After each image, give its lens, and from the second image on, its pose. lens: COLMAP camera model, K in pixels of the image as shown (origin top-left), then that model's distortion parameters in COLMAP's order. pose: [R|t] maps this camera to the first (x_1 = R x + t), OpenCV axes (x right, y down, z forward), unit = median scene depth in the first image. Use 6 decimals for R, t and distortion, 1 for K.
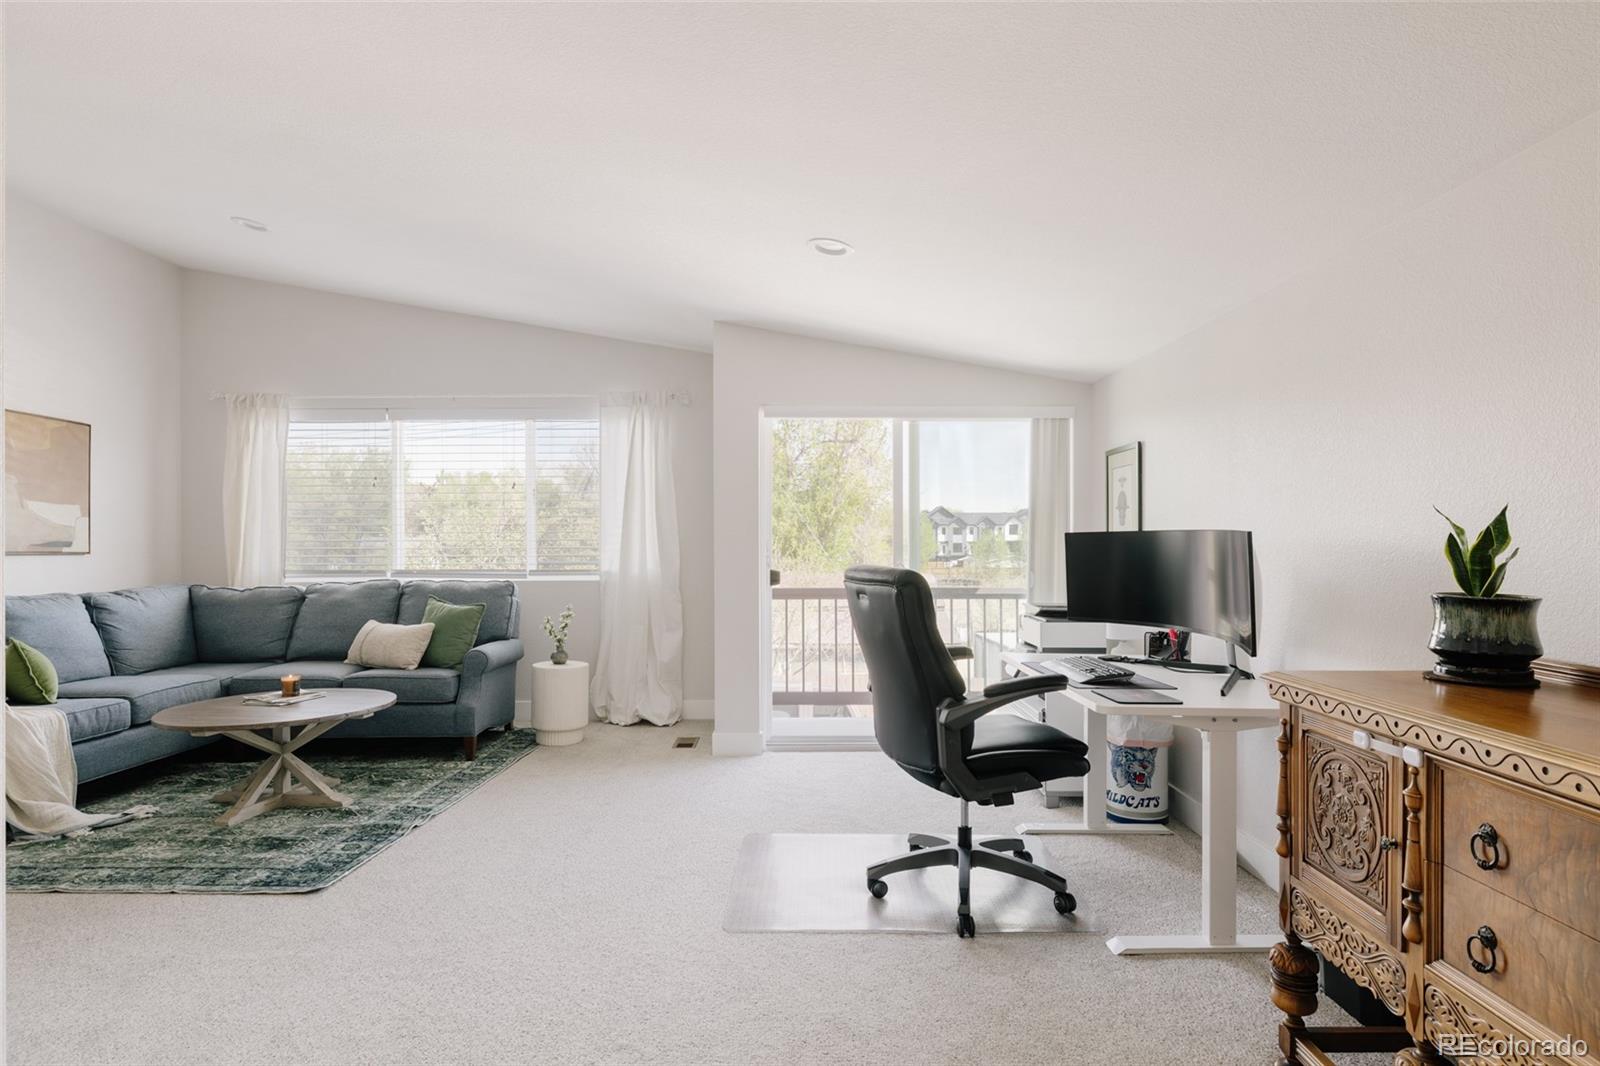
lens RADIAL K [[892.3, 0, 800.9], [0, 892.3, 538.7], [0, 0, 1]] dist [-0.007985, -0.000283]
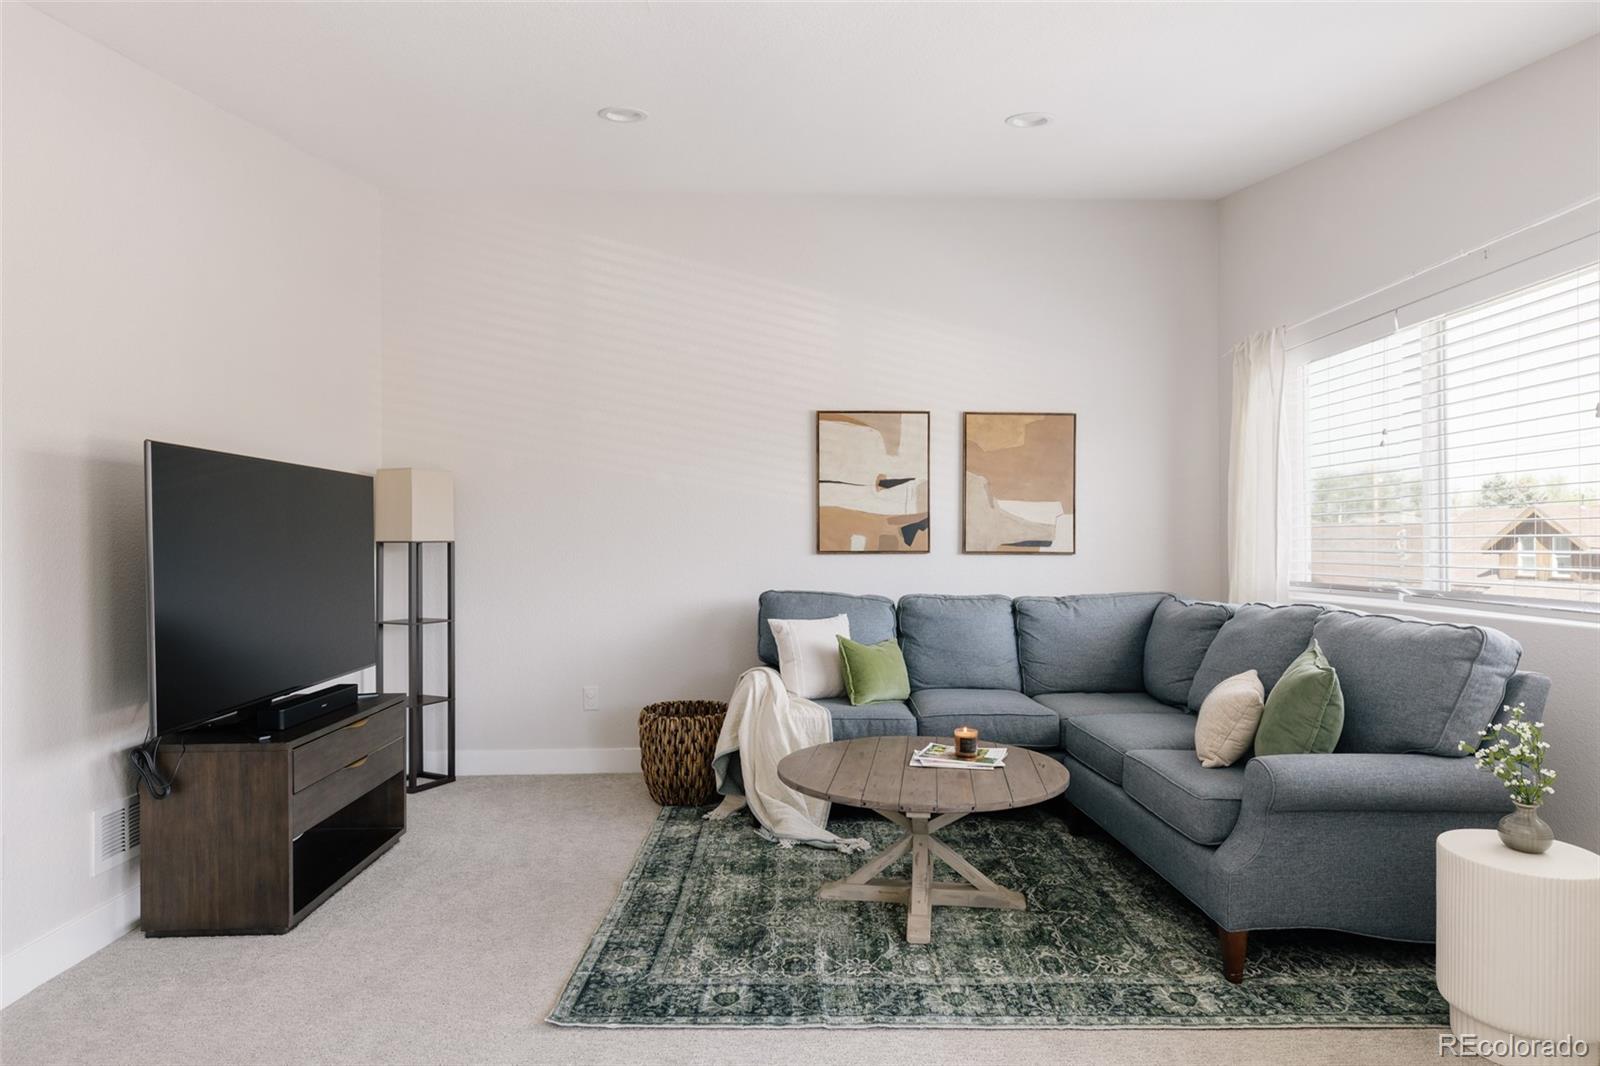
lens RADIAL K [[892.3, 0, 797.9], [0, 892.3, 541.8], [0, 0, 1]] dist [-0.007985, -0.000283]
pose [[0.044934, 0.000247, -0.998990, 0.149024], [0.006281, 0.999980, 0.000530, 0.002729], [0.998970, -0.006299, 0.044931, 0.920068]]
